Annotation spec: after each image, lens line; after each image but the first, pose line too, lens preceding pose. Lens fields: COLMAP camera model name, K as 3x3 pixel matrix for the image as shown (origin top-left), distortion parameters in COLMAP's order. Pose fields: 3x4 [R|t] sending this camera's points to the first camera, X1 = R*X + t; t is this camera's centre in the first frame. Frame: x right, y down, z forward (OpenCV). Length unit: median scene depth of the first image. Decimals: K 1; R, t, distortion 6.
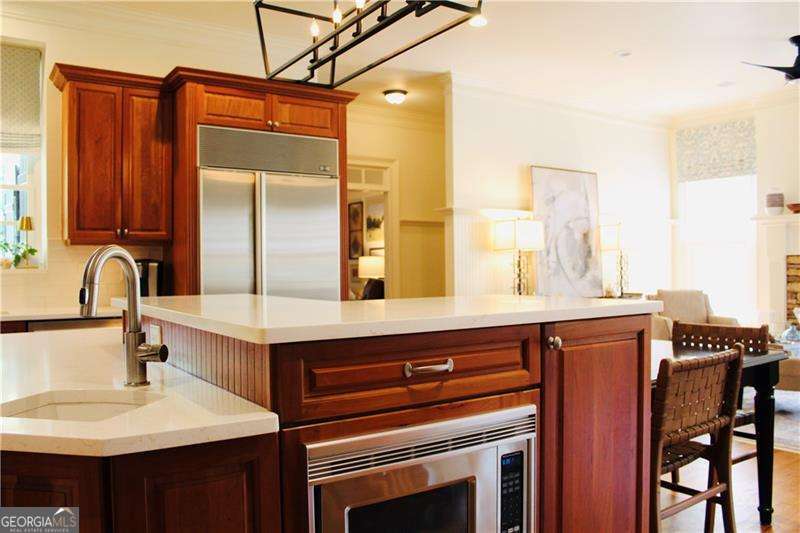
lens RADIAL K [[657.1, 0, 401.4], [0, 657.1, 271.1], [0, 0, 1]] dist [-0.166364, 0.142416]
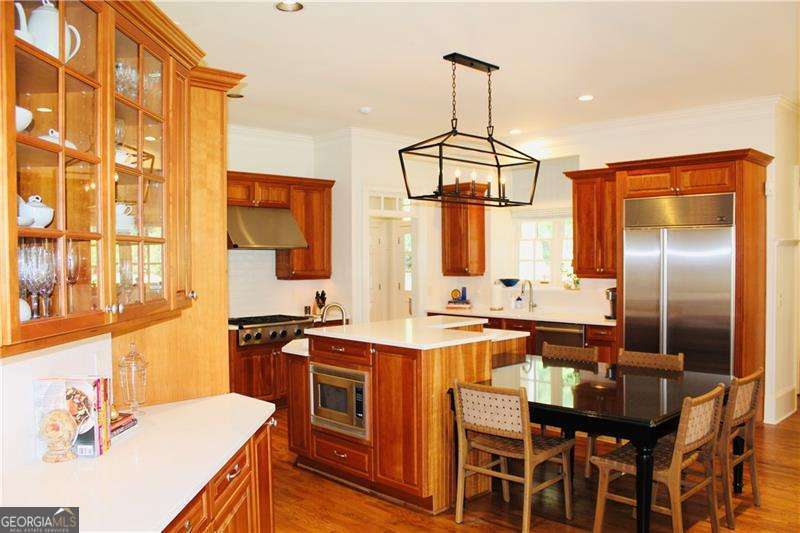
lens RADIAL K [[657.1, 0, 401.4], [0, 657.1, 271.1], [0, 0, 1]] dist [-0.166364, 0.142416]
pose [[0.178673, 0.030654, -0.983431, 1.029897], [0.000353, 0.999512, 0.031220, -0.106672], [0.983909, -0.005925, 0.178575, 0.226699]]
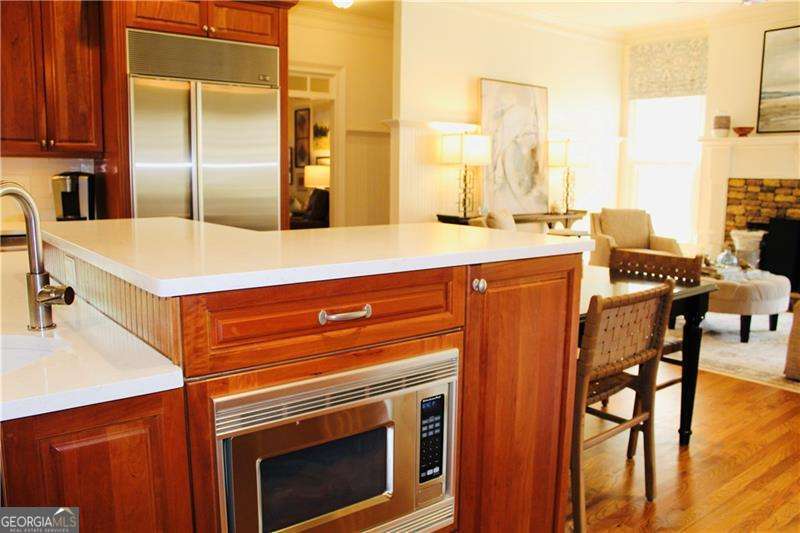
lens RADIAL K [[657.1, 0, 401.4], [0, 657.1, 271.1], [0, 0, 1]] dist [-0.166364, 0.142416]
pose [[0.997048, 0.009729, 0.076160, 0.014892], [-0.020476, 0.989707, 0.141638, -0.016123], [-0.073998, -0.142780, 0.986984, 0.014749]]
